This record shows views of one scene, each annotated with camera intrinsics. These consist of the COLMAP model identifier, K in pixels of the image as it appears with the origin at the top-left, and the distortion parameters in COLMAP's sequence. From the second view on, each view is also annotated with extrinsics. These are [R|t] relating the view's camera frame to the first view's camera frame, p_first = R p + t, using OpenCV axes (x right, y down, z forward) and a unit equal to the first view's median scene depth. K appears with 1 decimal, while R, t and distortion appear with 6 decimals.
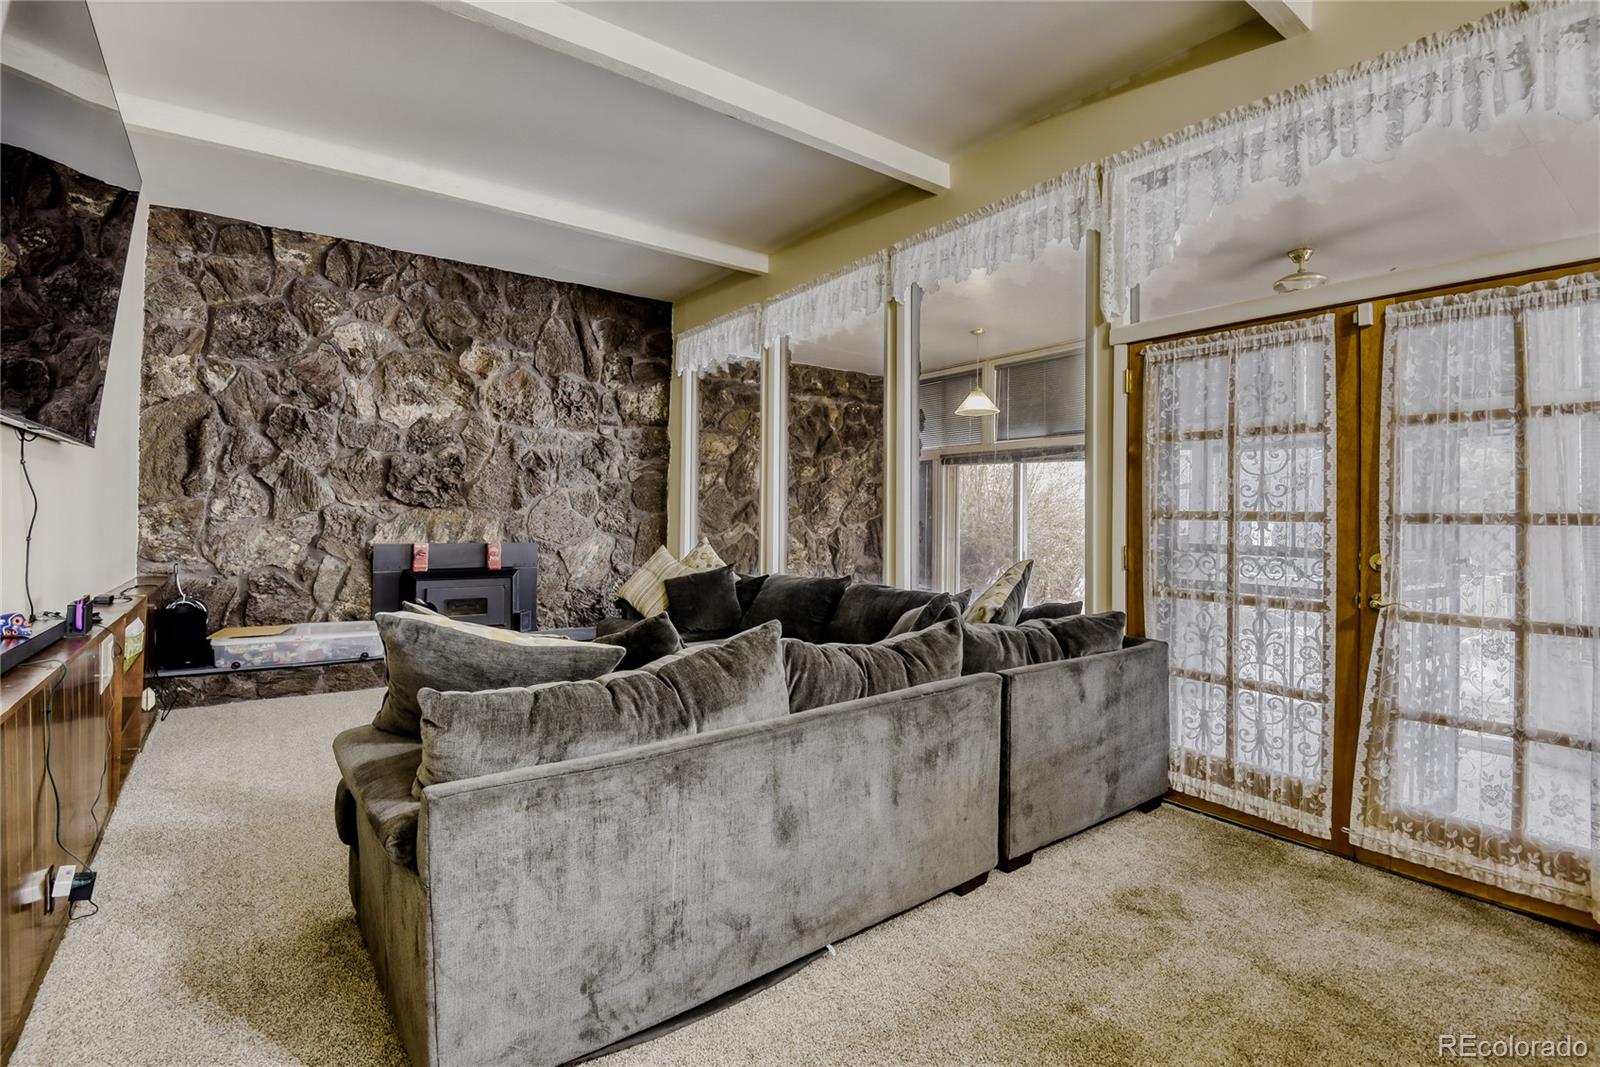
lens RADIAL K [[774.1, 0, 792.7], [0, 774.1, 499.8], [0, 0, 1]] dist [-0.001130, -0.036104]
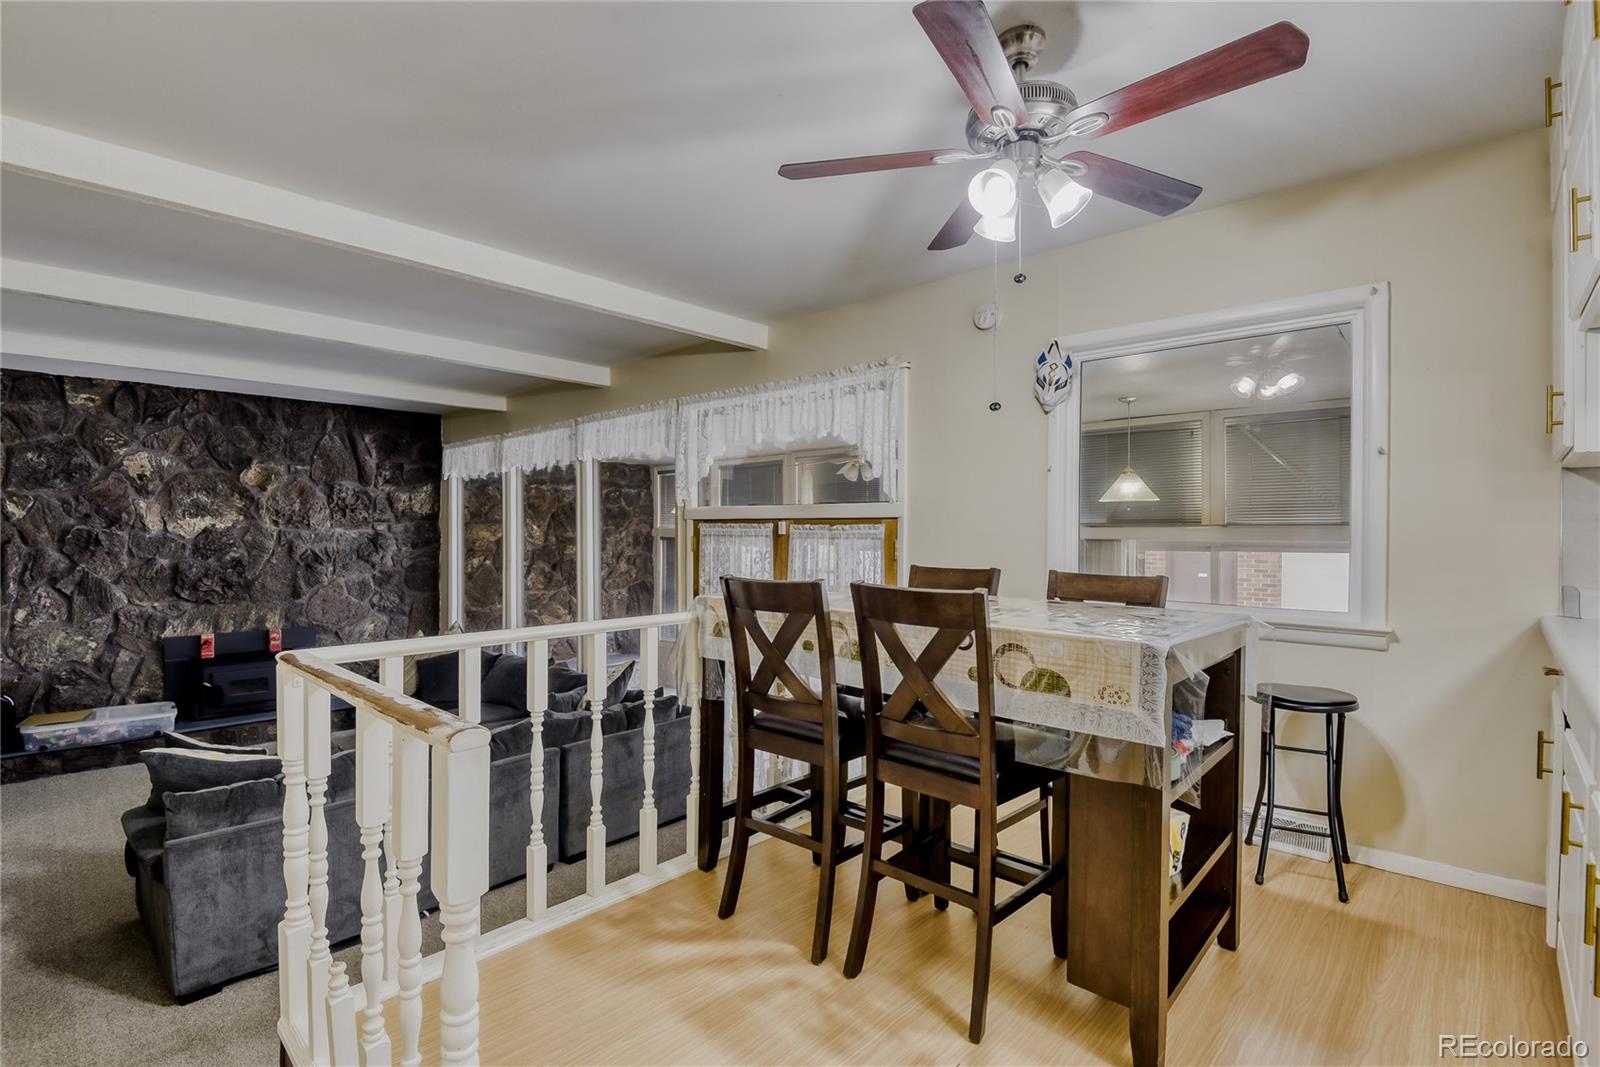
lens RADIAL K [[760.2, 0, 800.0], [0, 760.2, 533.5], [0, 0, 1]] dist [-0.041851, -0.001980]
pose [[0.980849, -0.010326, 0.194498, 0.207193], [0.006637, 0.999786, 0.019611, -0.121436], [-0.194659, -0.017944, 0.980707, -0.311738]]
